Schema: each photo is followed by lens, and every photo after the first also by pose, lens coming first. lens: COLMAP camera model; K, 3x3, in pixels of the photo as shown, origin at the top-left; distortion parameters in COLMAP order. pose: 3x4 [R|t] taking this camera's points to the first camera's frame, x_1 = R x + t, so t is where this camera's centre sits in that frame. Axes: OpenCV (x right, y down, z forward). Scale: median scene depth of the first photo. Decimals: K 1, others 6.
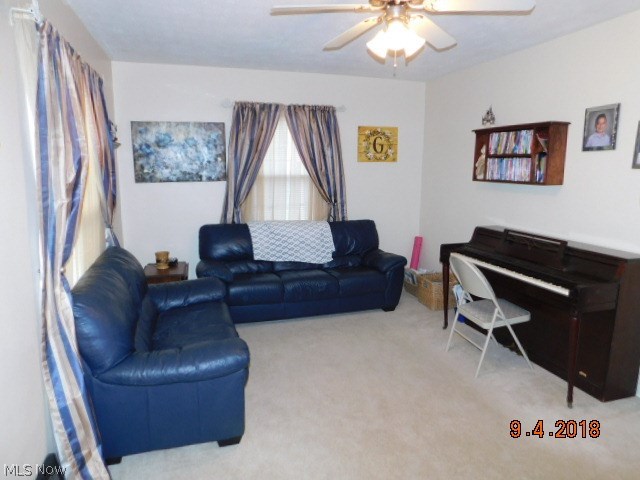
lens RADIAL K [[430.8, 0, 319.8], [0, 430.8, 240.9], [0, 0, 1]] dist [-0.046964, 0.029759]
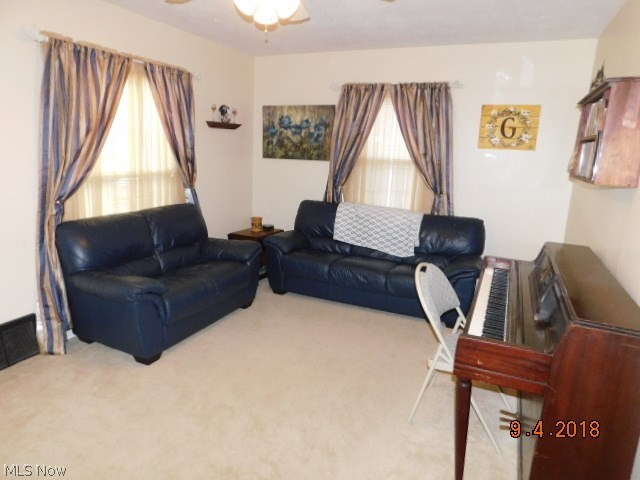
lens RADIAL K [[430.8, 0, 317.8], [0, 430.8, 239.5], [0, 0, 1]] dist [-0.046964, 0.029759]
pose [[0.738703, 0.168339, -0.652672, 0.454511], [-0.156168, 0.984707, 0.077226, -0.026062], [0.655691, 0.044880, 0.753695, 0.188892]]
